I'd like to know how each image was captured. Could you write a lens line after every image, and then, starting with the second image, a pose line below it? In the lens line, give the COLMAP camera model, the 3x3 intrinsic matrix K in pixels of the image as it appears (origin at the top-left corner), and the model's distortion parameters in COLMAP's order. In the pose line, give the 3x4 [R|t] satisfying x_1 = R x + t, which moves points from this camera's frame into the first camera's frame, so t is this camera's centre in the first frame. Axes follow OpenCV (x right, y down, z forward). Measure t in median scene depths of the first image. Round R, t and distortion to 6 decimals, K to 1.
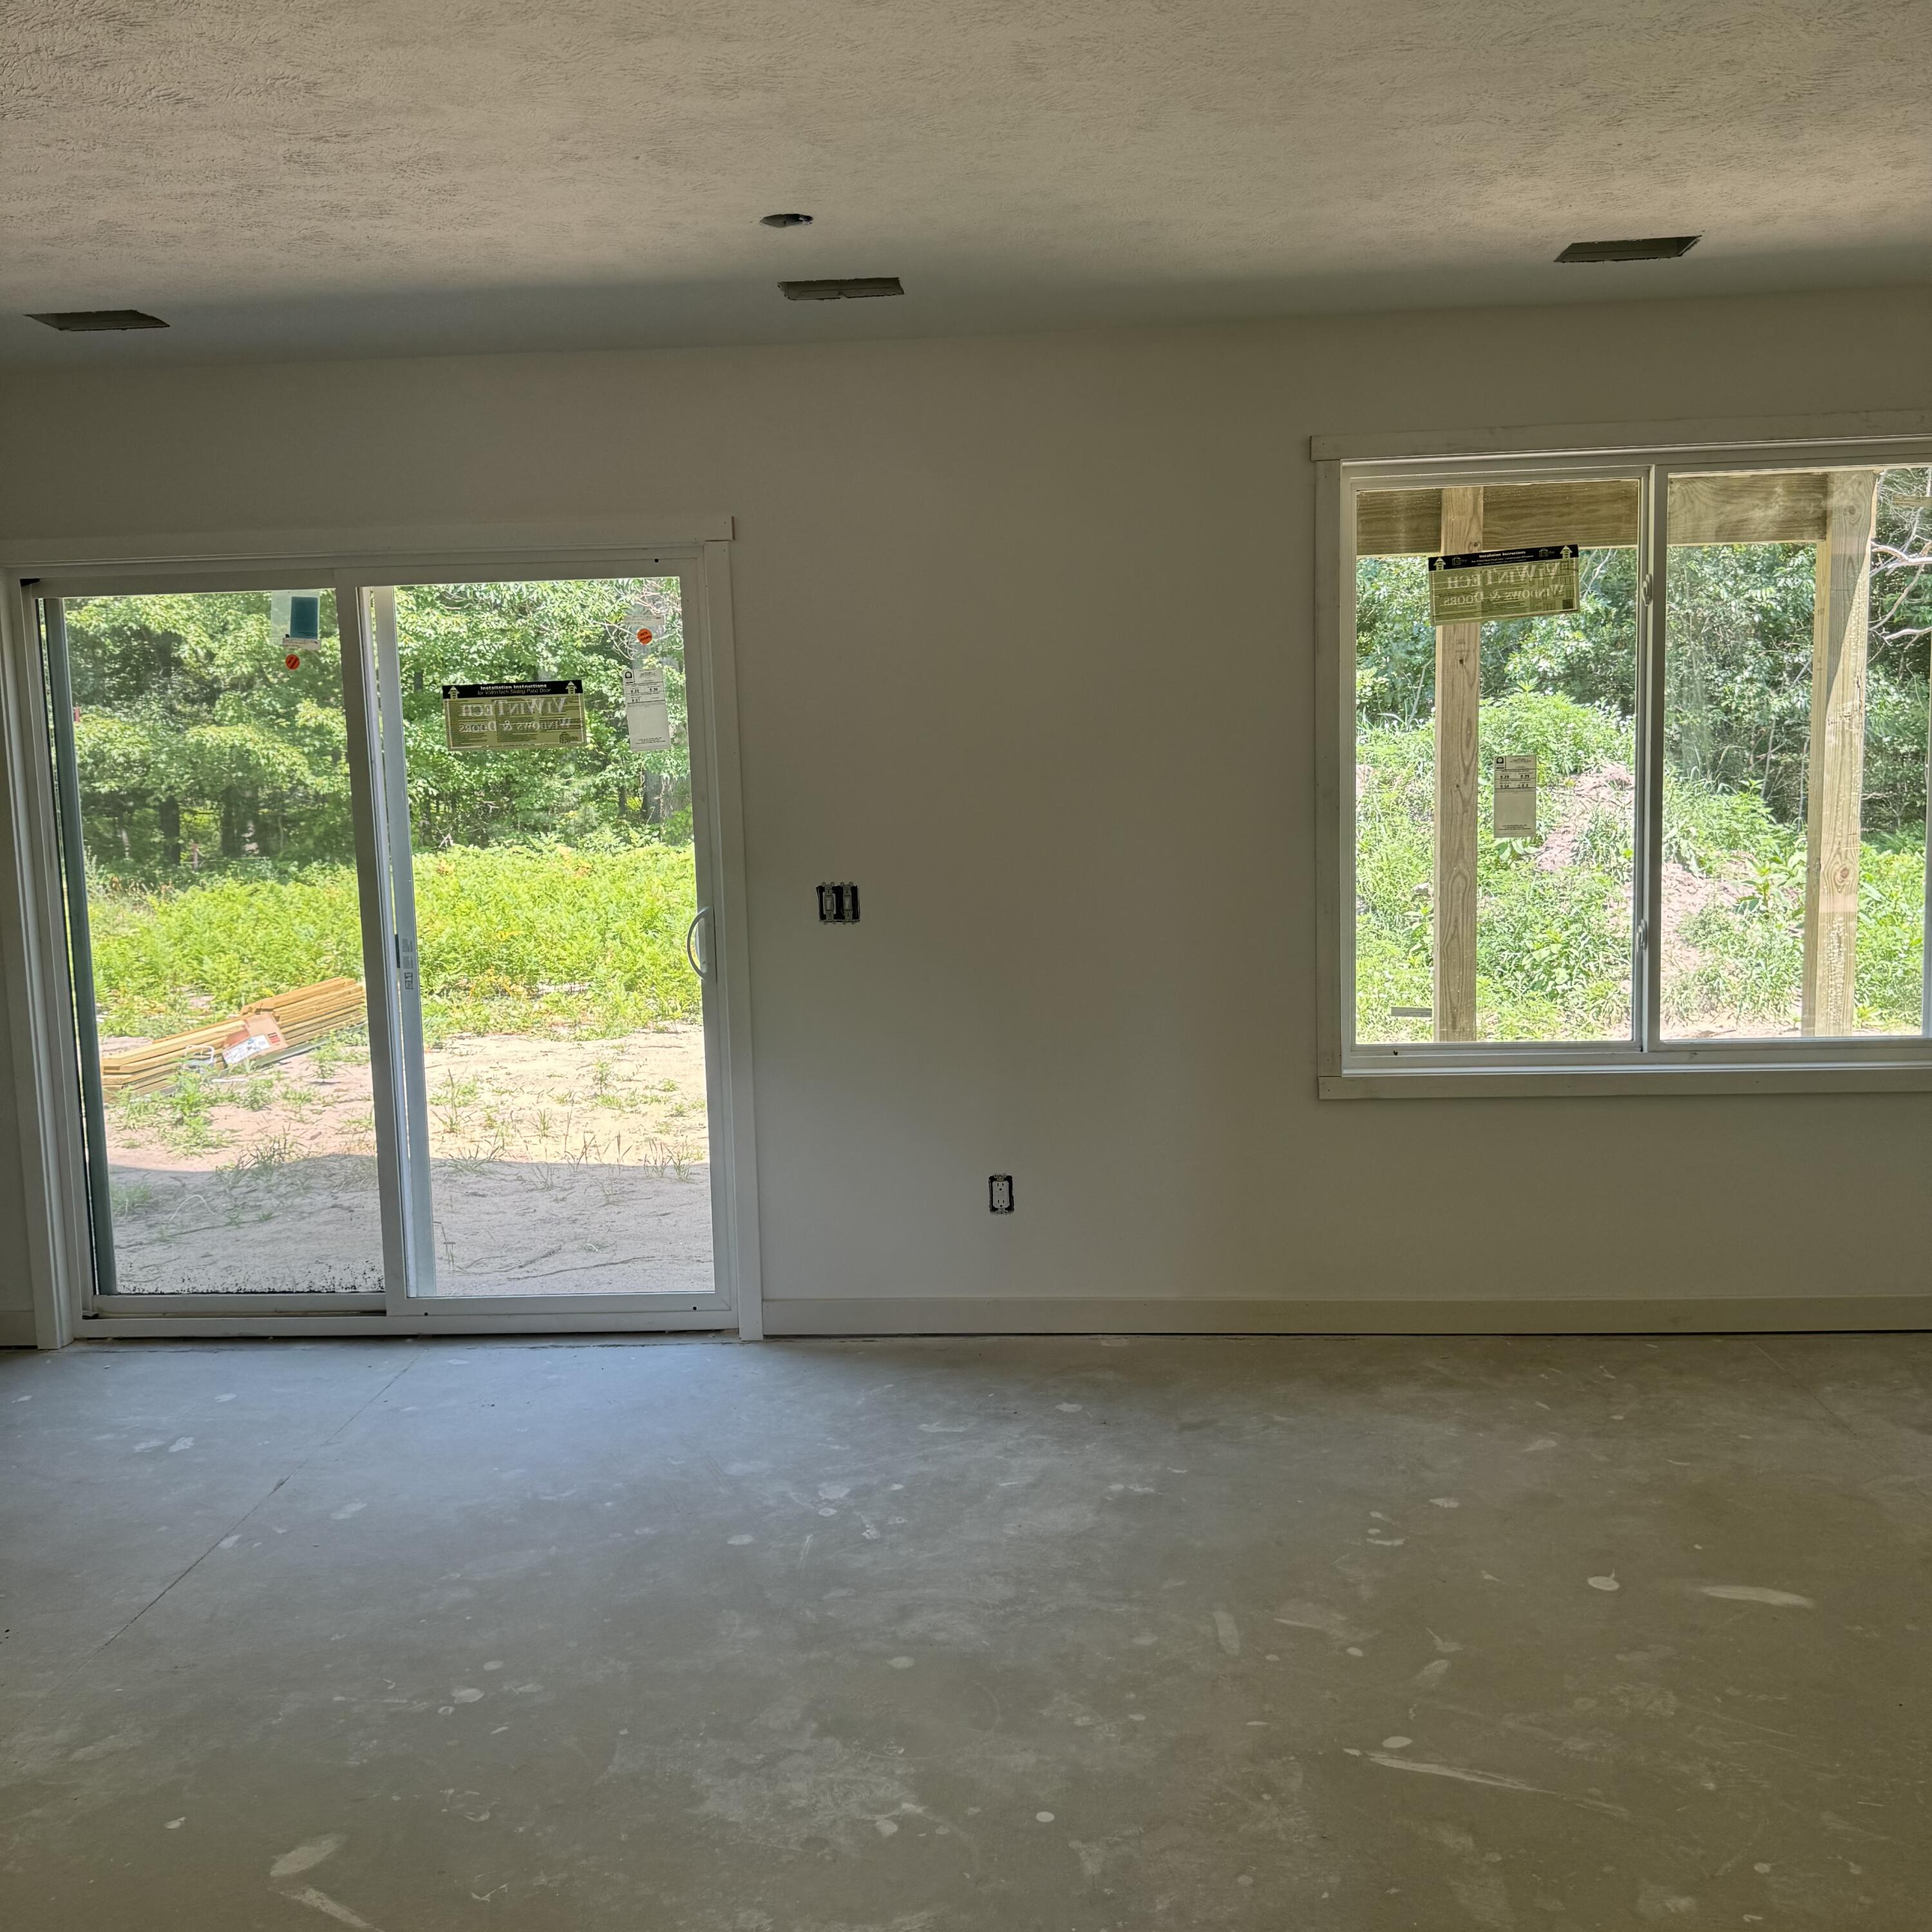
lens RADIAL K [[1815.2, 0, 966.0], [0, 1815.2, 966.0], [0, 0, 1]] dist [0.118763, -0.185719]
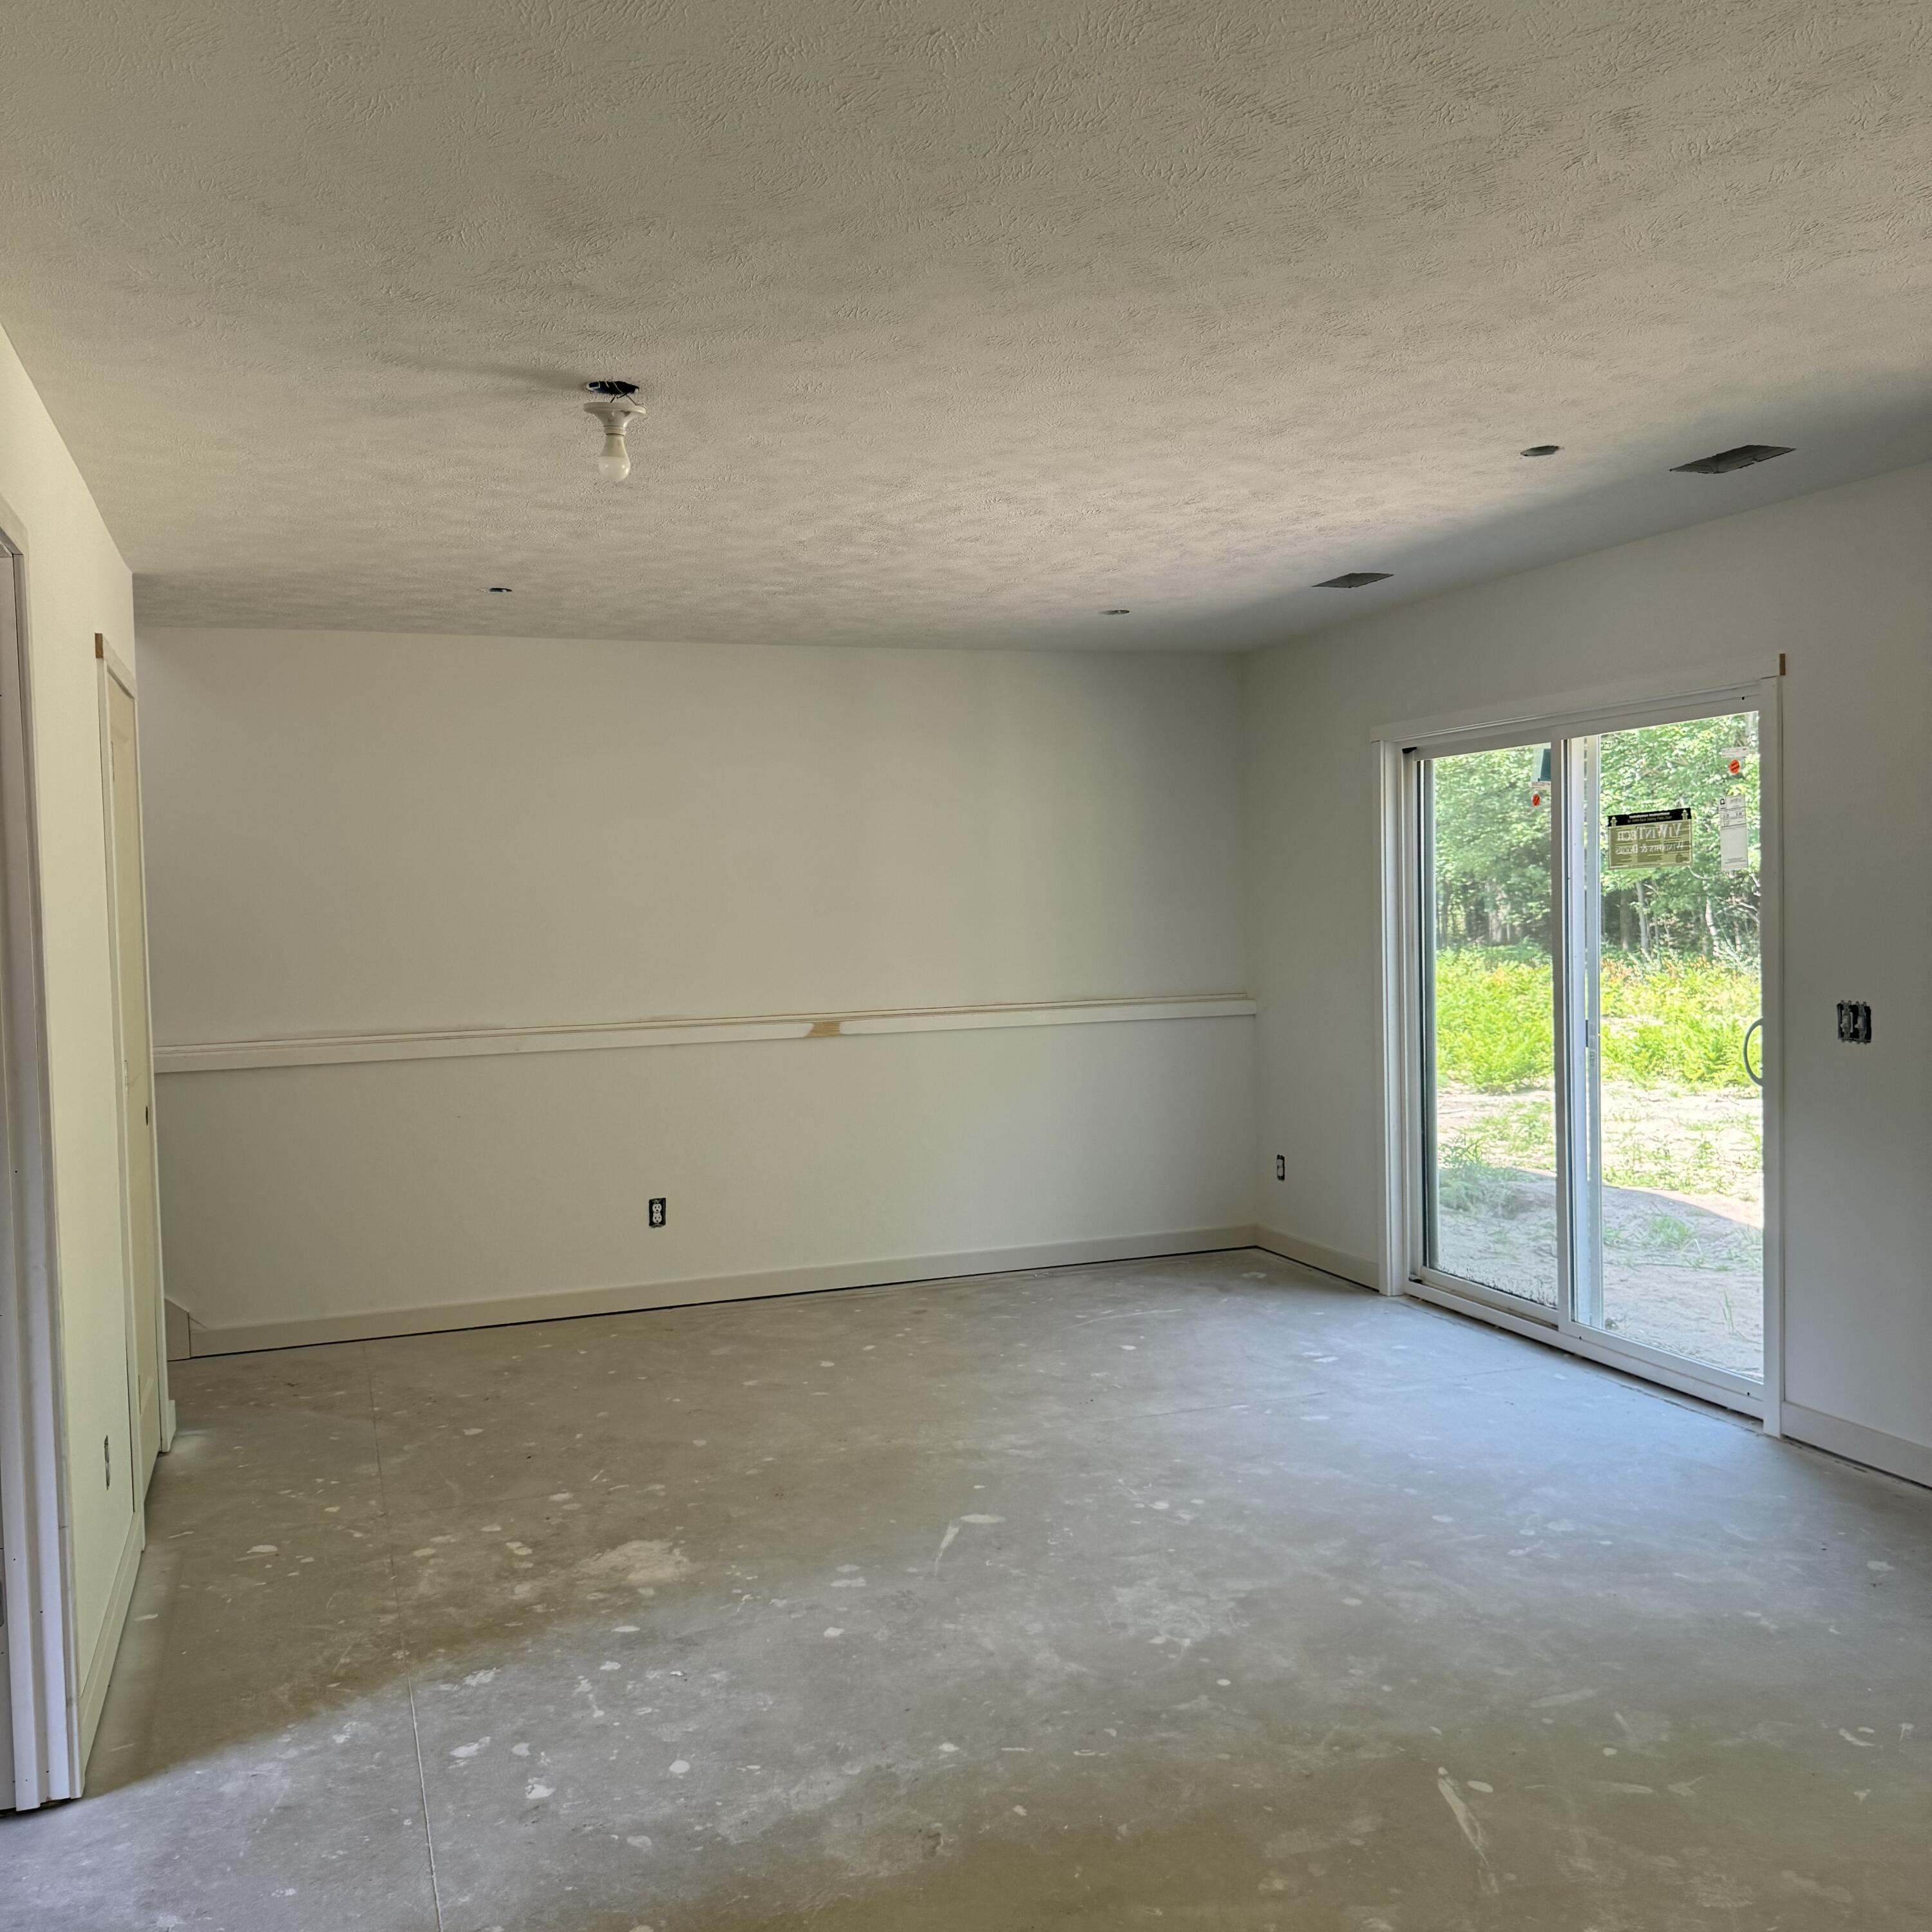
lens RADIAL K [[1815.2, 0, 966.0], [0, 1815.2, 966.0], [0, 0, 1]] dist [0.118763, -0.185719]
pose [[0.406392, 0.056795, -0.911932, 0.751667], [-0.097612, 0.995053, 0.018472, -0.041738], [0.908470, 0.081509, 0.409926, 0.153621]]
